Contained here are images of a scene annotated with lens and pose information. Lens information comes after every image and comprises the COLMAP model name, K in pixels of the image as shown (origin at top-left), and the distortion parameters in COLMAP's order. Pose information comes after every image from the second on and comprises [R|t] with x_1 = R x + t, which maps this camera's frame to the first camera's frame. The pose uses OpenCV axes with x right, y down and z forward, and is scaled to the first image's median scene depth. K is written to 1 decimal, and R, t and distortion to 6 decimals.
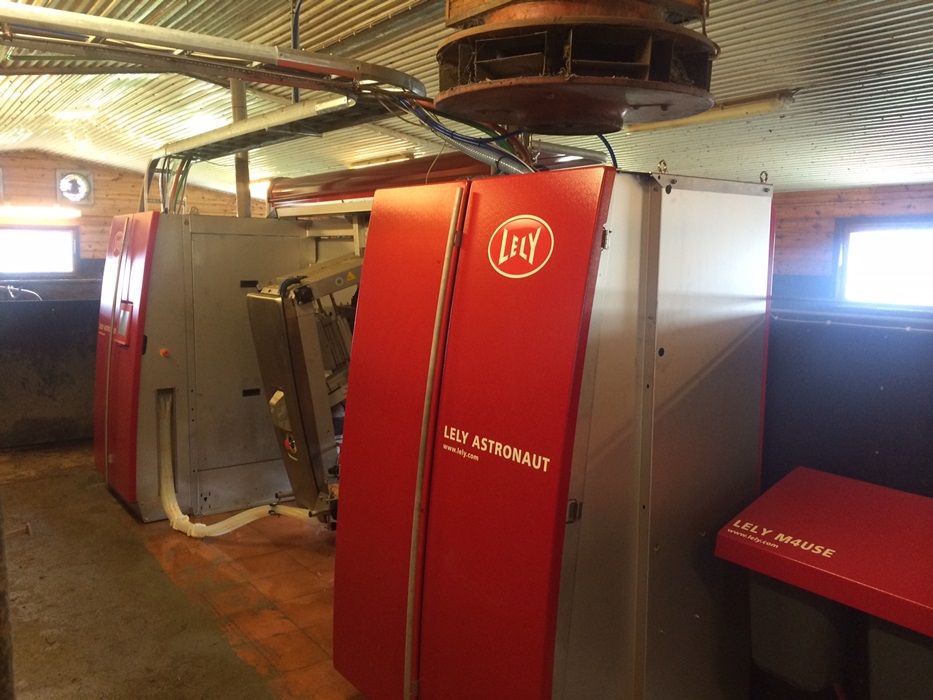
lens RADIAL K [[798.9, 0, 466.5], [0, 798.9, 350.0], [0, 0, 1]] dist [0.092566, -0.124269]
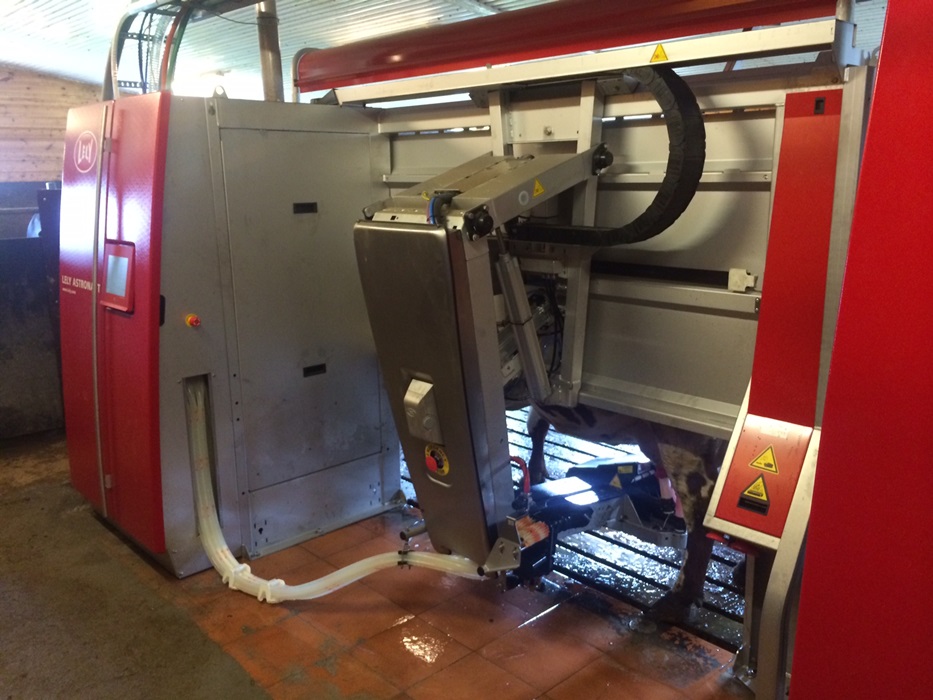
lens RADIAL K [[798.9, 0, 466.5], [0, 798.9, 350.0], [0, 0, 1]] dist [0.092566, -0.124269]
pose [[0.991321, -0.053206, 0.120214, -0.233508], [0.040868, 0.993855, 0.102870, -0.029941], [-0.124948, -0.097064, 0.987404, 0.335970]]
